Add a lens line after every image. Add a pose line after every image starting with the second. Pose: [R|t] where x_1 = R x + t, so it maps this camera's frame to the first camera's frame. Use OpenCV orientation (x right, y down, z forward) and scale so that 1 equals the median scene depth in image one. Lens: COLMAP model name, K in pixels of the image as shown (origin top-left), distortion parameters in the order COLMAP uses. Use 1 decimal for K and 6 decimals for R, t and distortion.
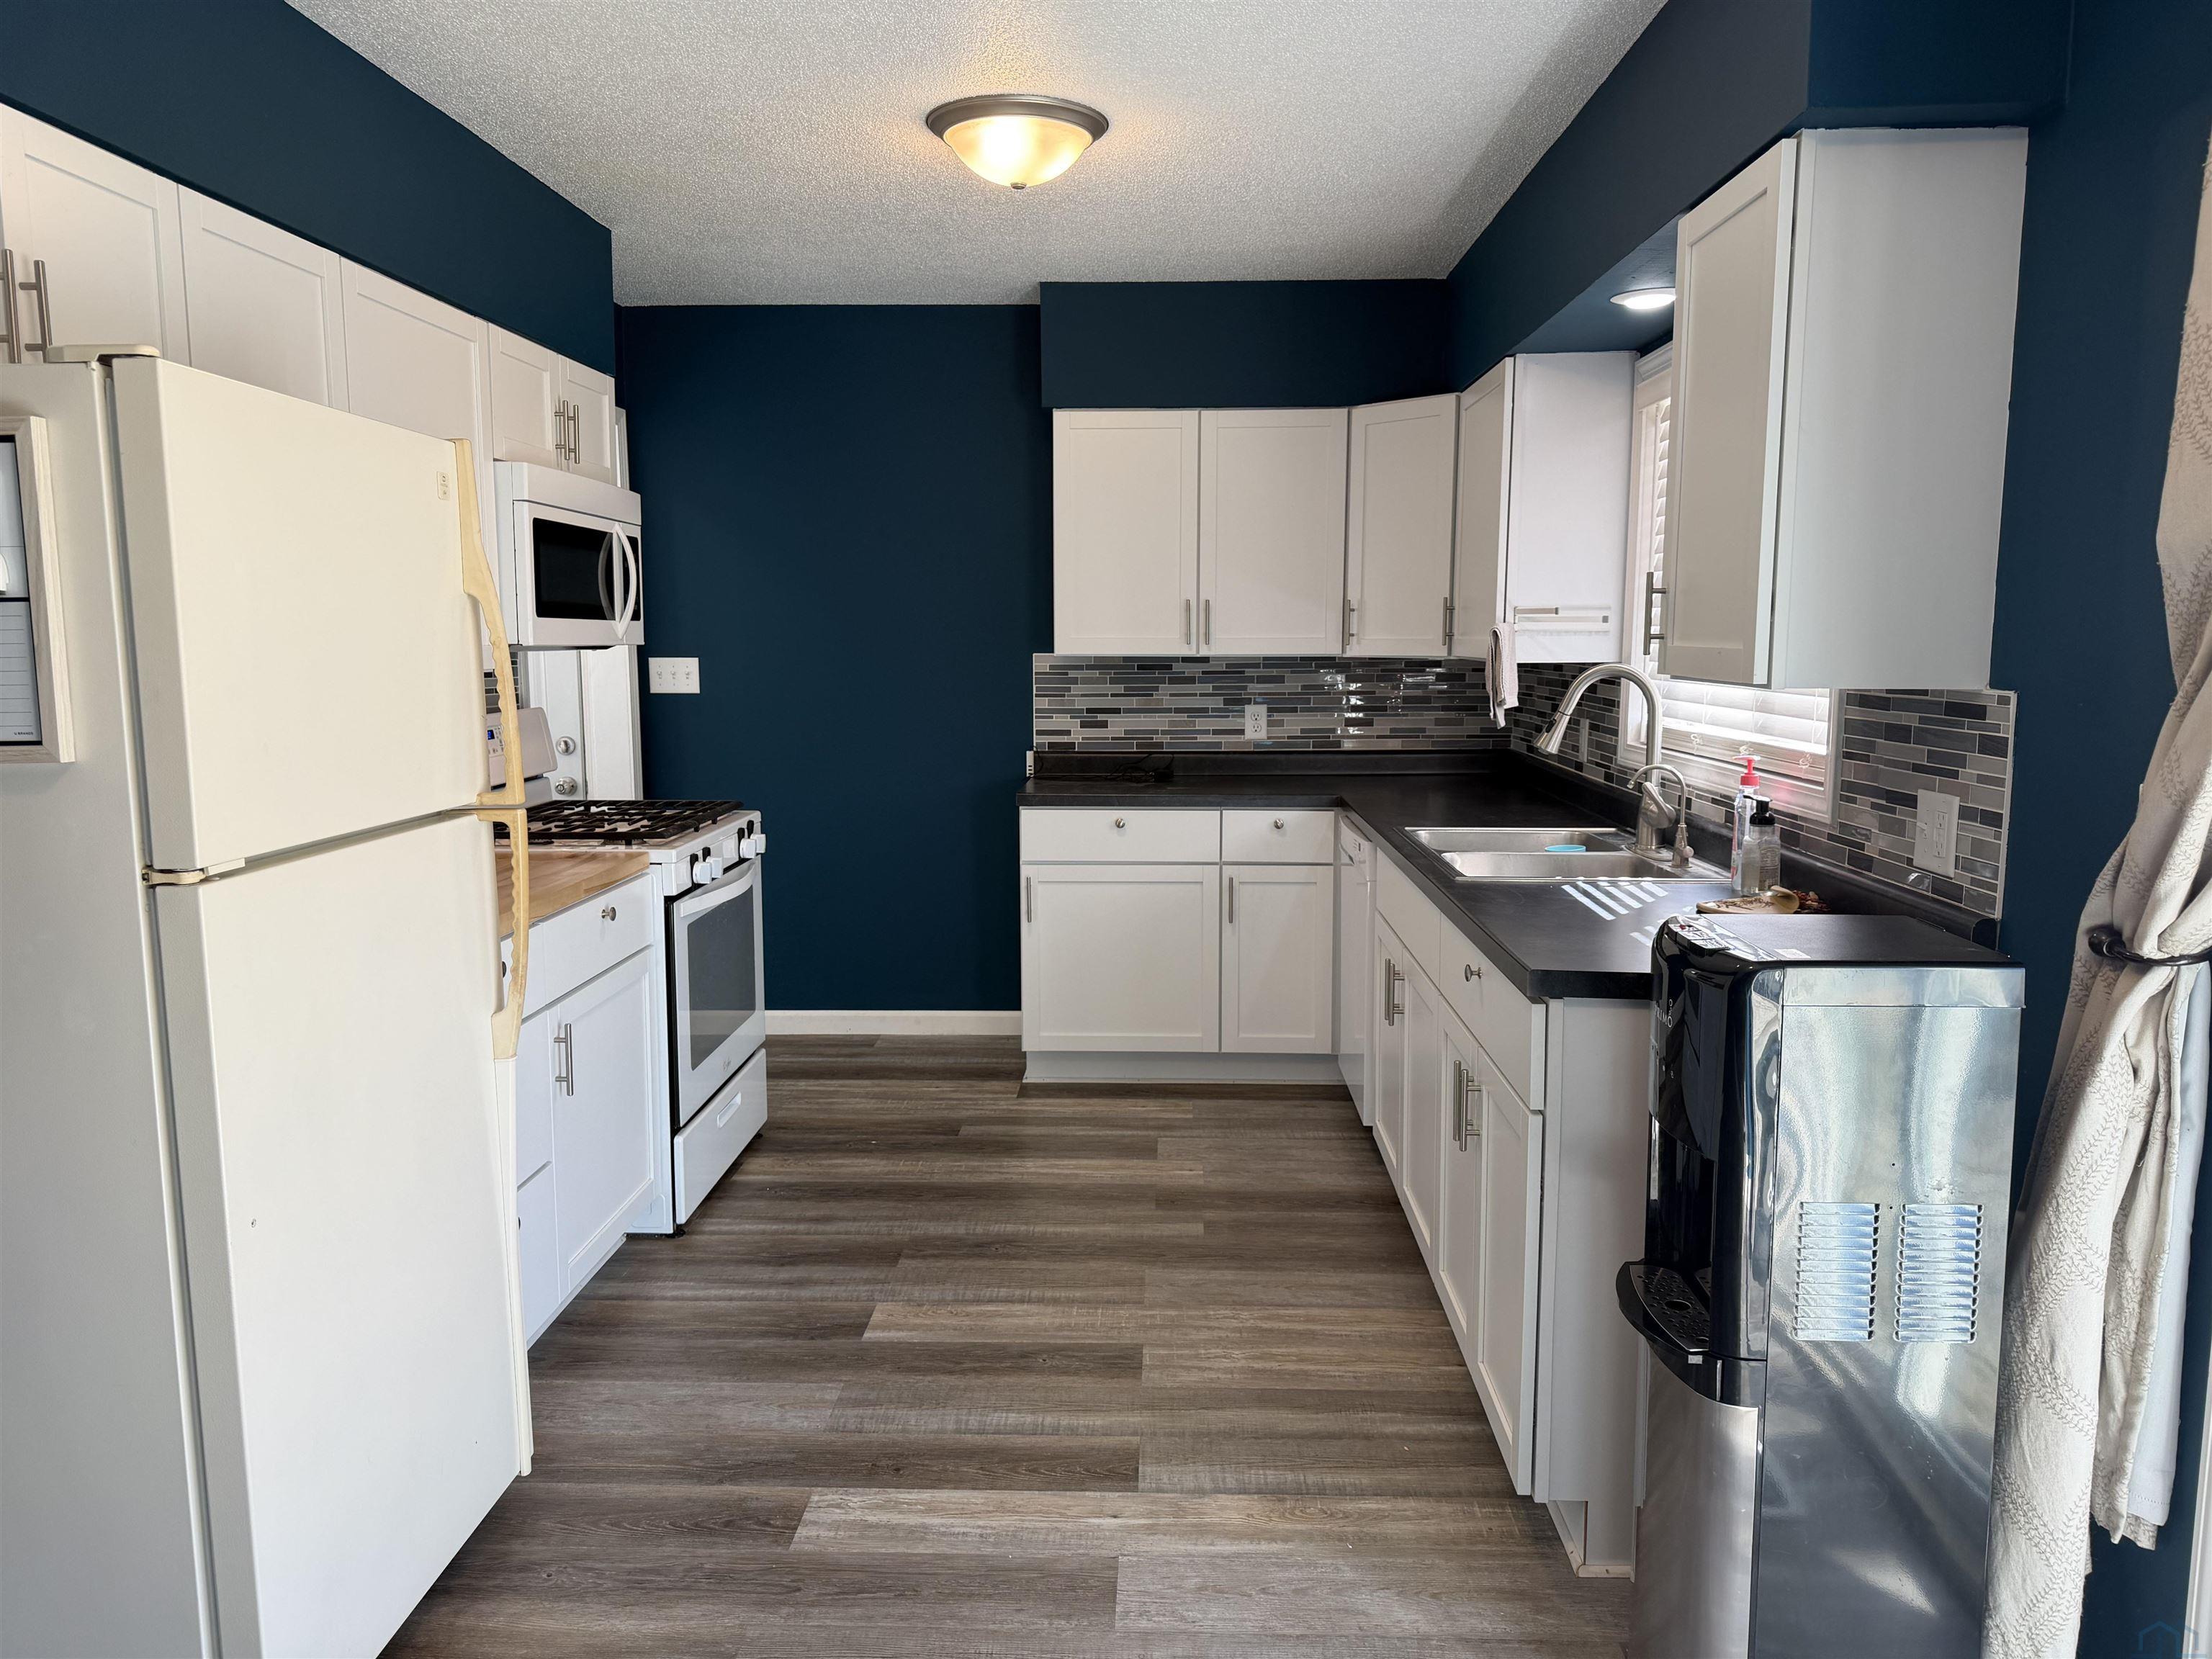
lens RADIAL K [[1549.1, 0, 1105.9], [0, 1549.1, 816.9], [0, 0, 1]] dist [0.153943, -0.284454]
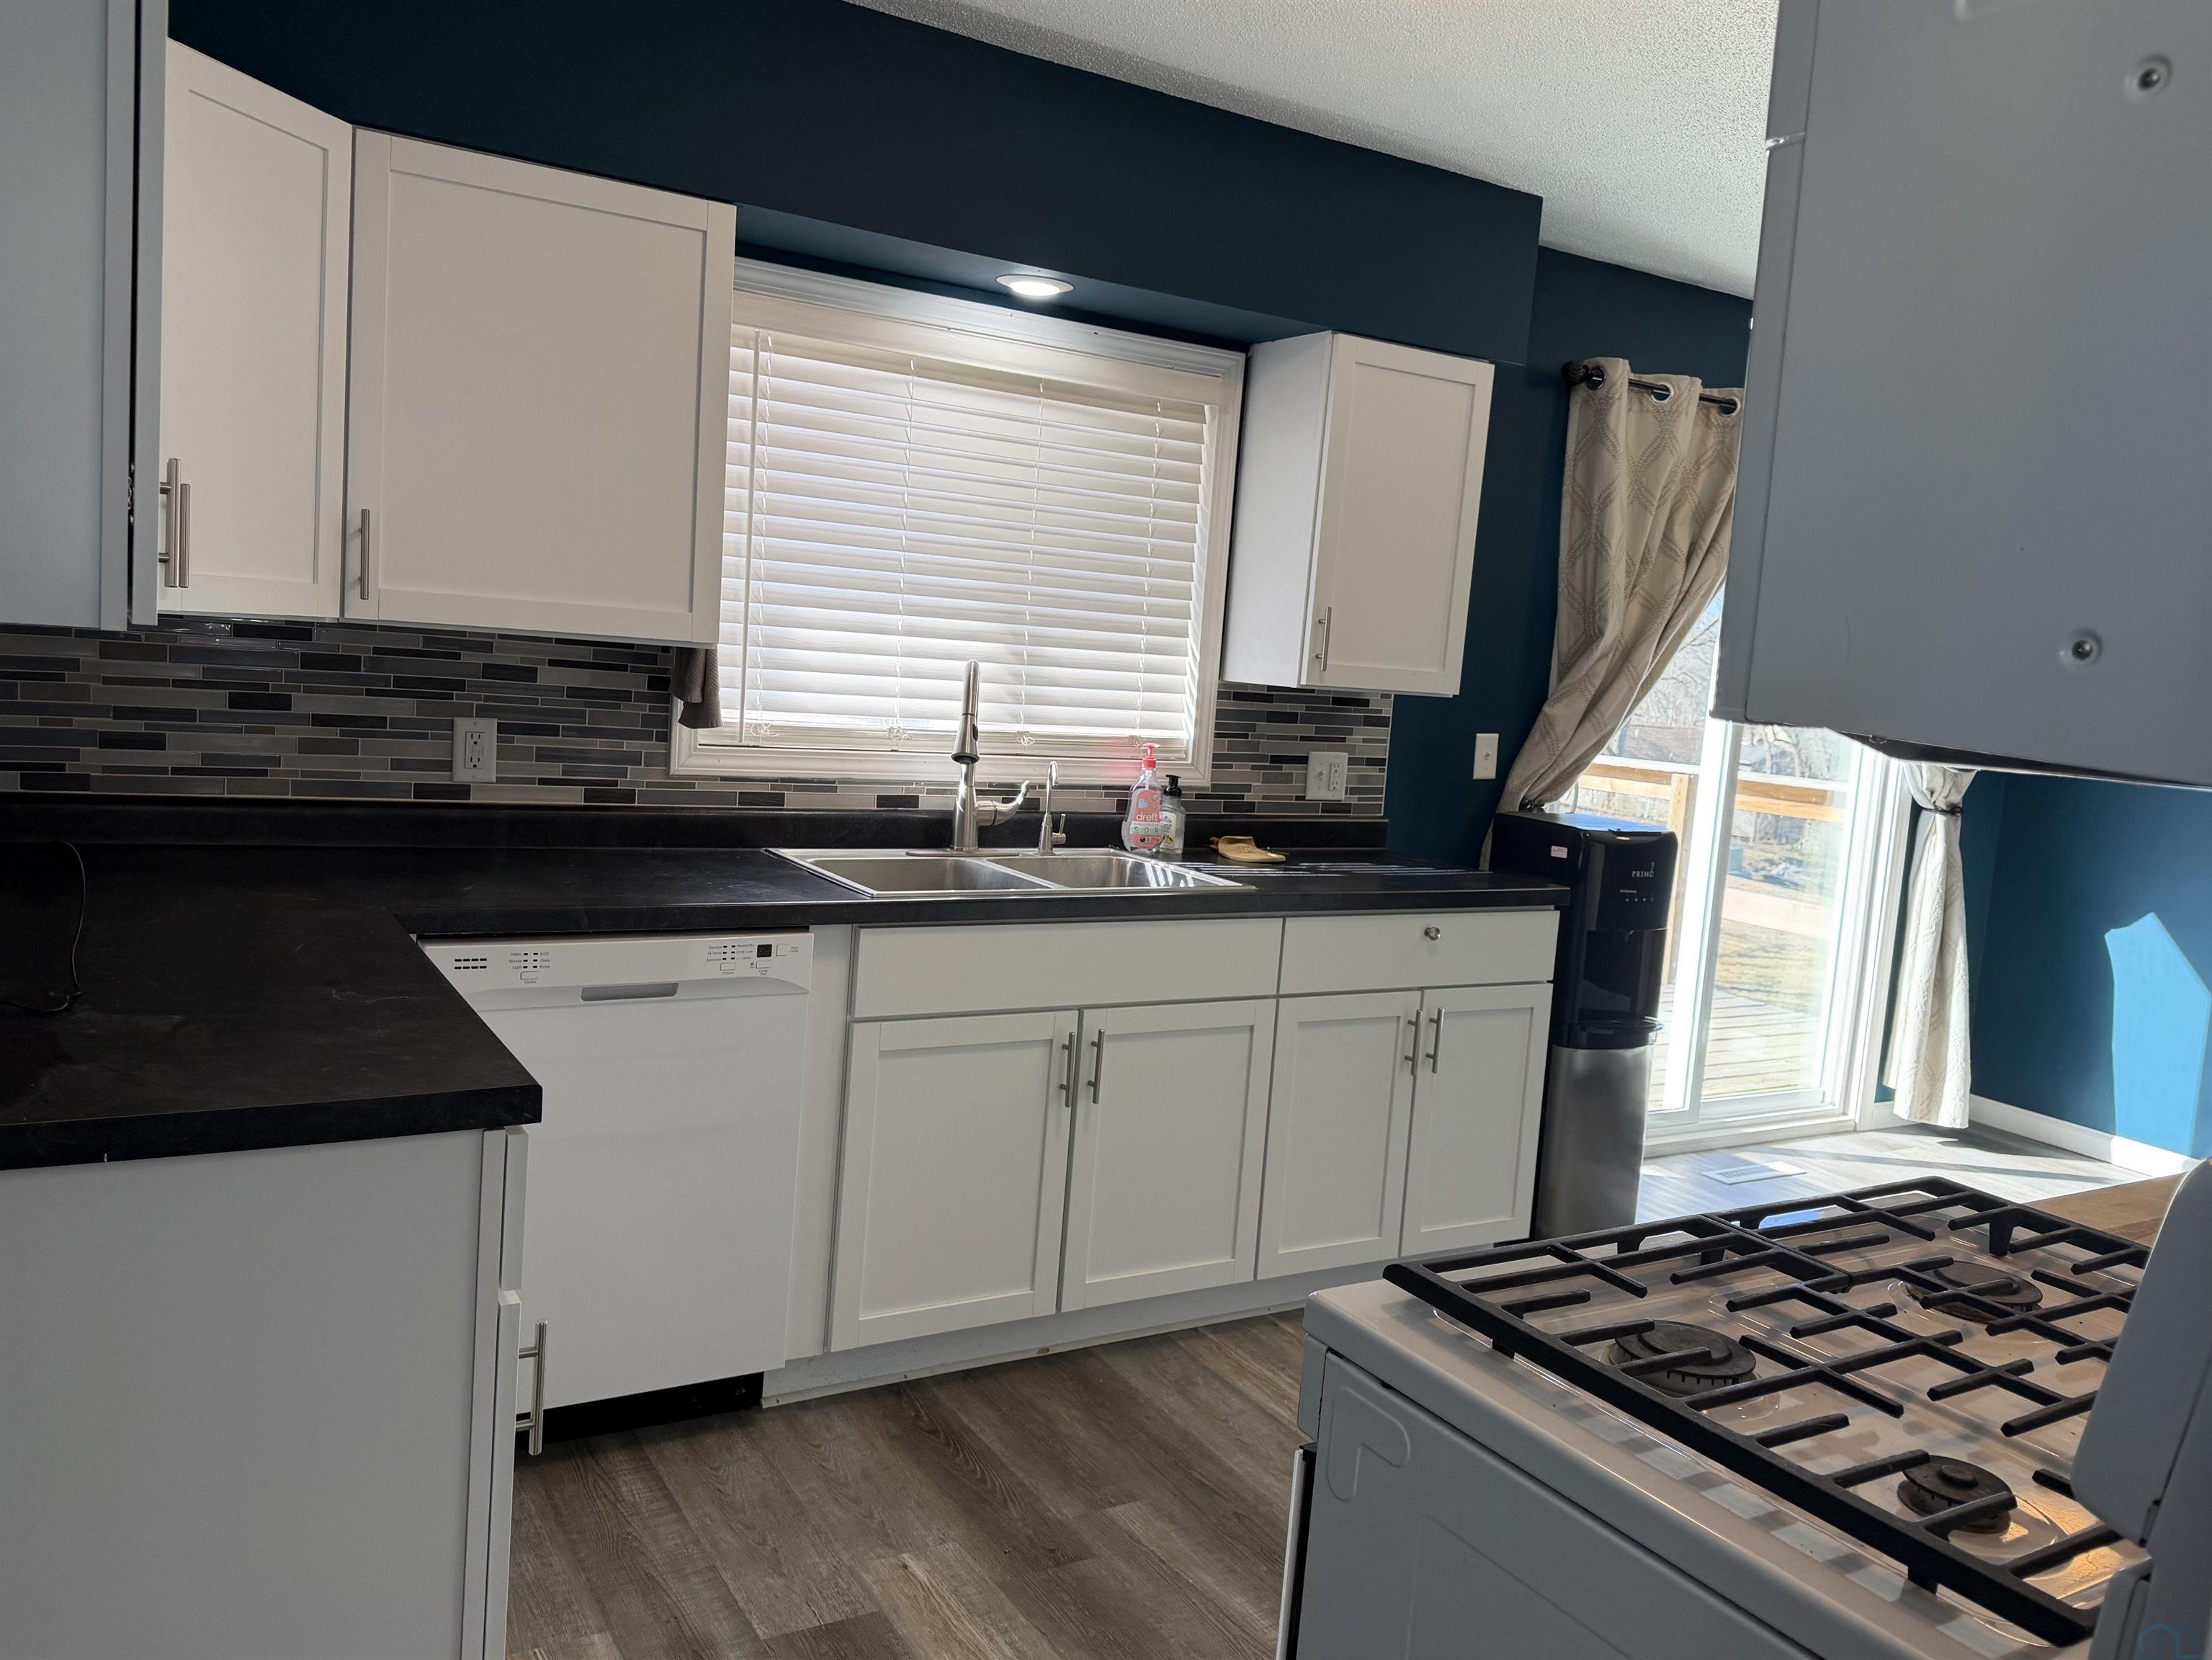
lens RADIAL K [[1635.6, 0, 1104.0], [0, 1635.6, 794.8], [0, 0, 1]] dist [0.003771, -0.001358]
pose [[-0.545212, -0.109081, 0.831171, -0.742569], [0.028691, 0.988489, 0.148547, -0.223694], [-0.837807, 0.104837, -0.535807, 2.046226]]
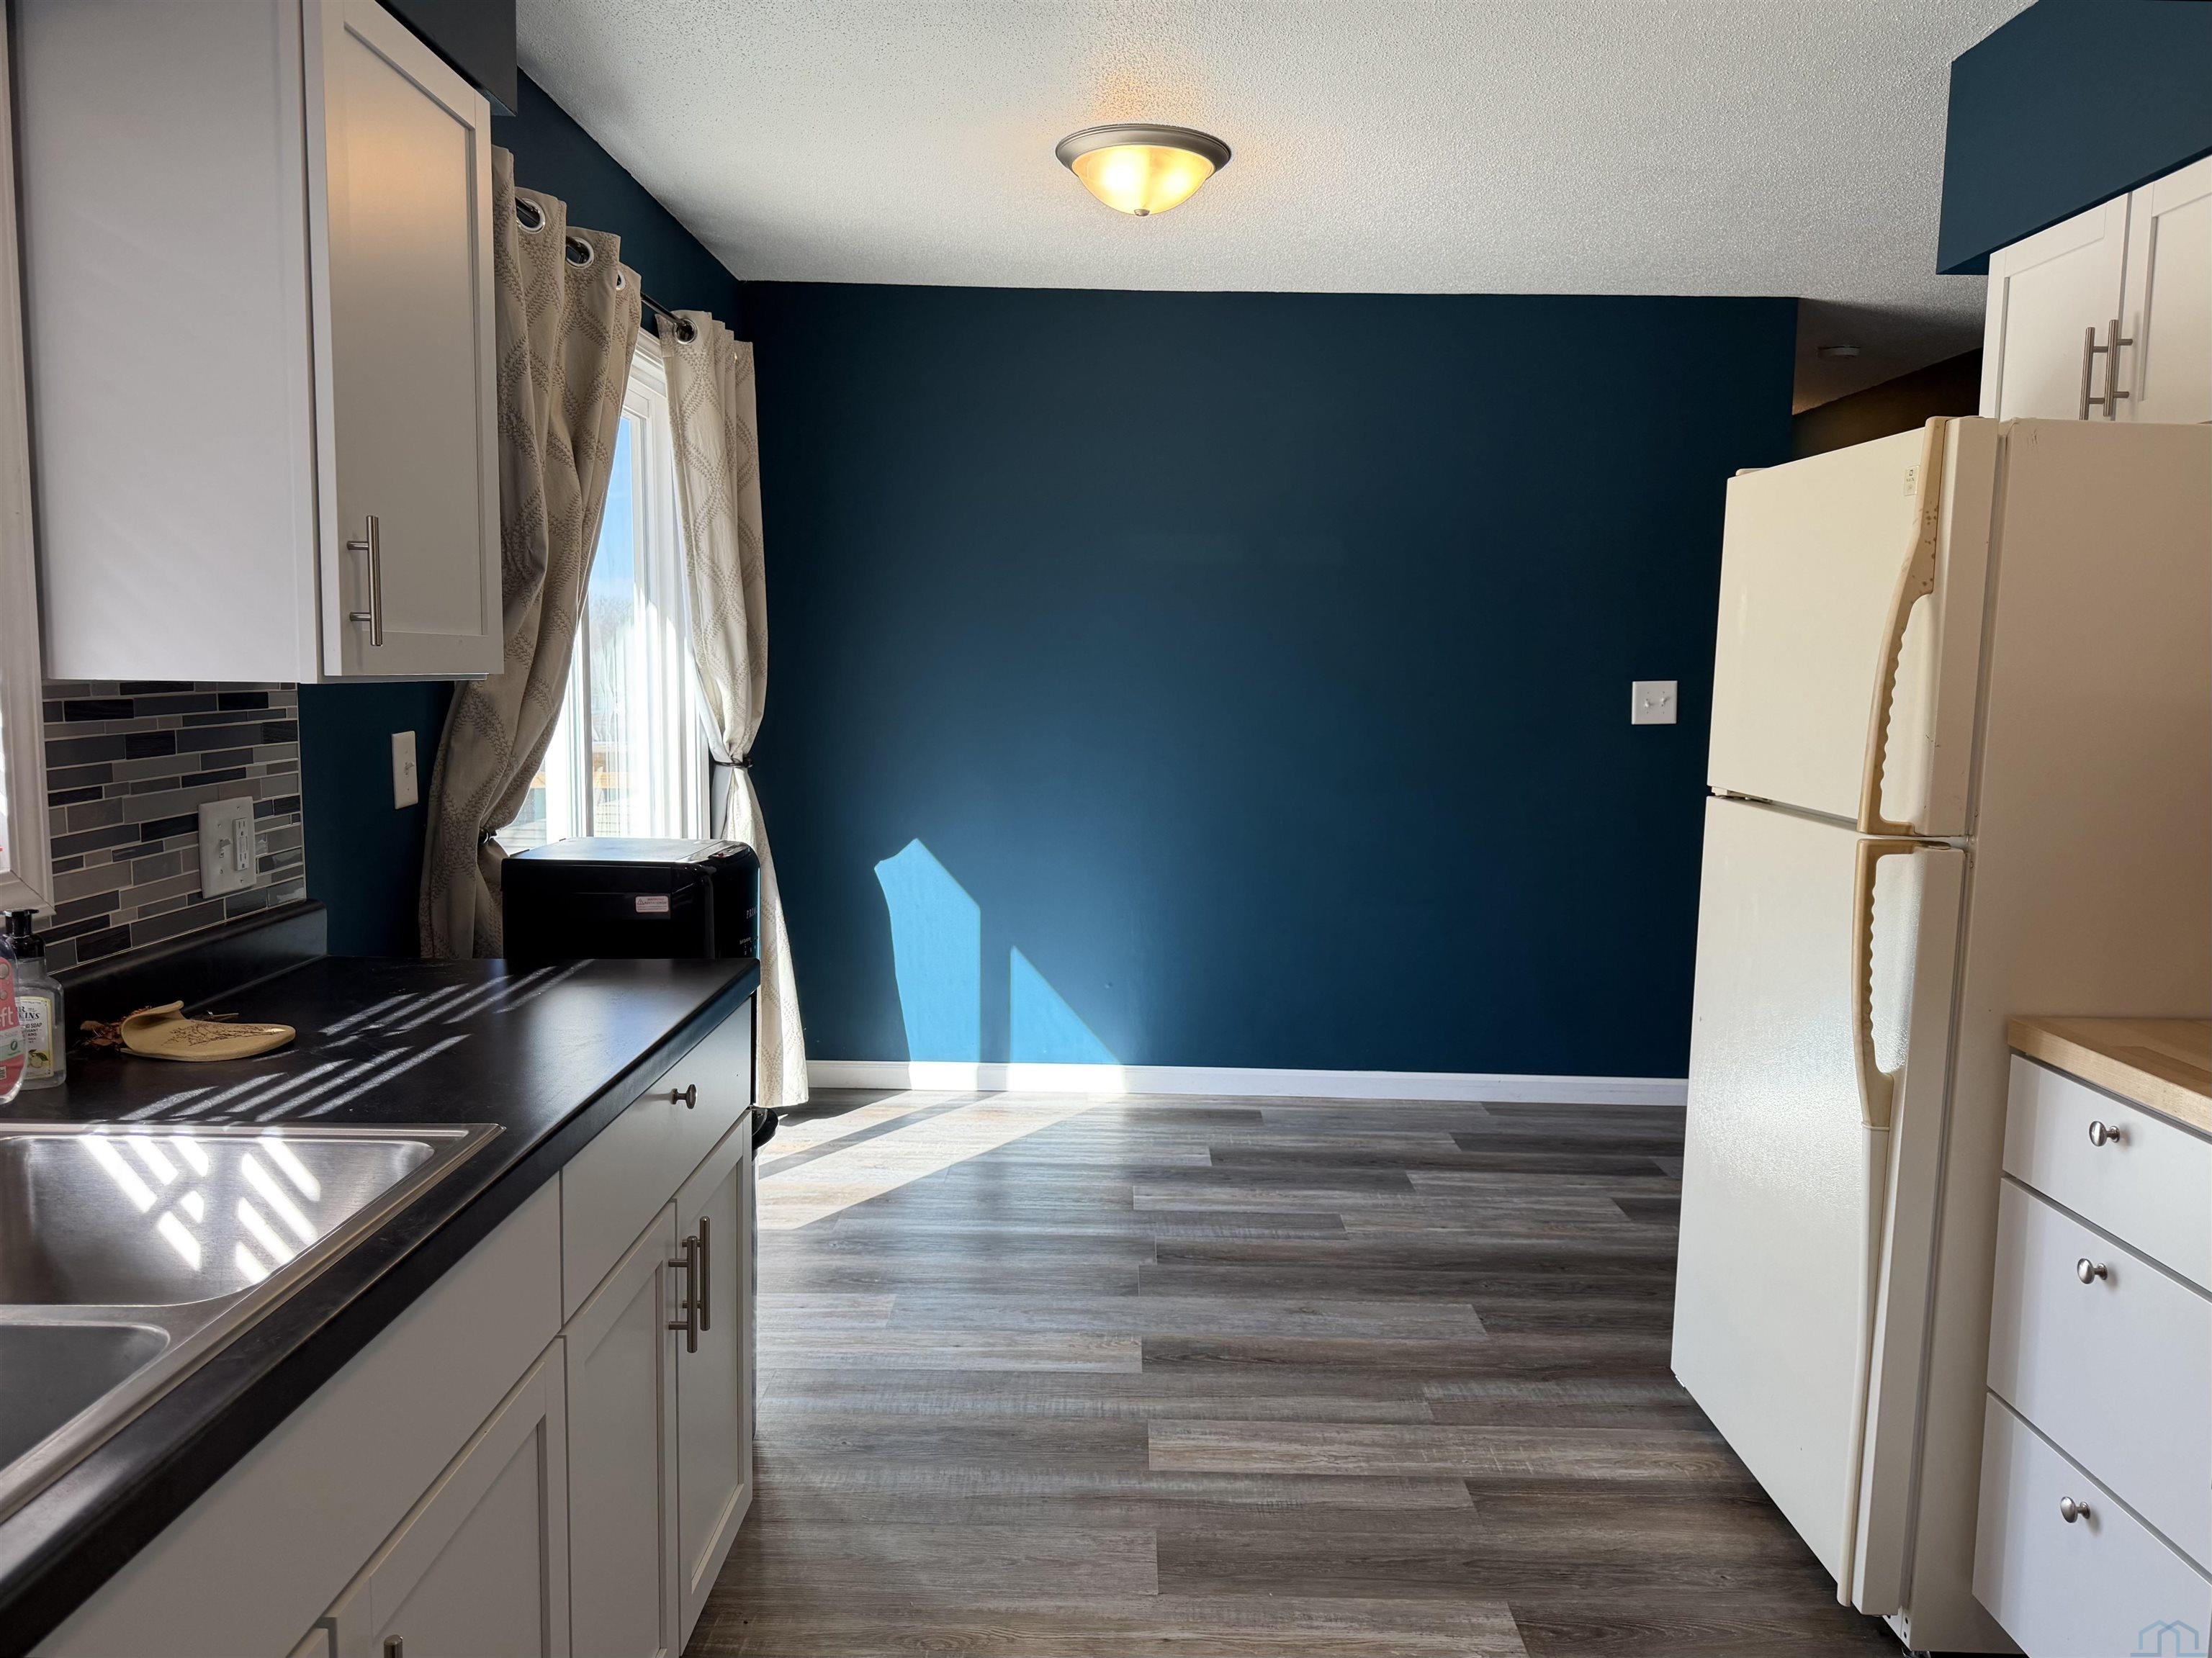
lens RADIAL K [[1548.9, 0, 1105.9], [0, 1548.9, 816.4], [0, 0, 1]] dist [0.153943, -0.284454]
pose [[-0.999492, -0.010213, -0.030182, 0.071632], [-0.016441, 0.976700, 0.213980, -0.191847], [0.027294, 0.214367, -0.976372, 1.793841]]
